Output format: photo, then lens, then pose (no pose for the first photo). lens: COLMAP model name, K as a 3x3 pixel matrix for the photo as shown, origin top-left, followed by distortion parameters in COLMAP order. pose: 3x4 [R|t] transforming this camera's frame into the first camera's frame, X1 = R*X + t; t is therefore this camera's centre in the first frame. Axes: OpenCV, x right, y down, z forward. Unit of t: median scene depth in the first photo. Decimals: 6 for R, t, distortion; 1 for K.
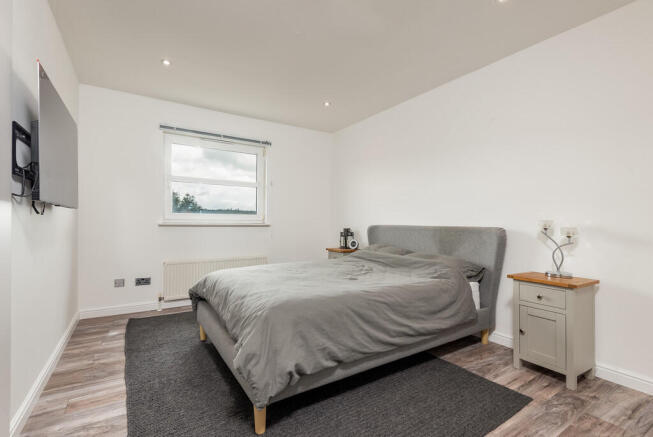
lens RADIAL K [[297.6, 0, 324.4], [0, 297.6, 220.6], [0, 0, 1]] dist [0.011875, -0.004744]
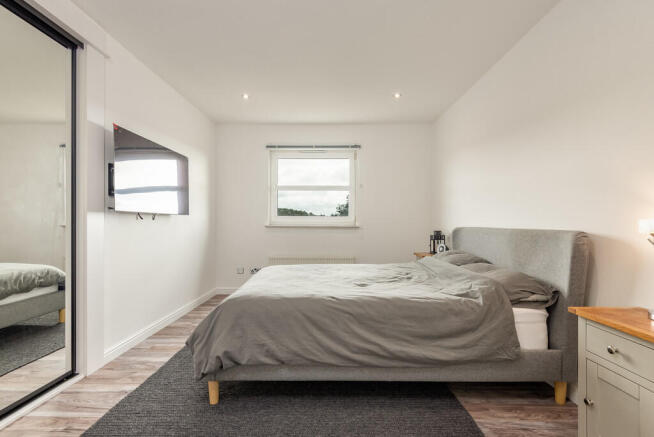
lens RADIAL K [[298.0, 0, 326.6], [0, 298.0, 222.2], [0, 0, 1]] dist [0.011875, -0.004744]
pose [[0.839427, -0.008117, -0.543413, 0.572575], [0.007860, 0.999965, -0.002795, 0.001912], [0.543416, -0.001925, 0.839461, 0.181165]]
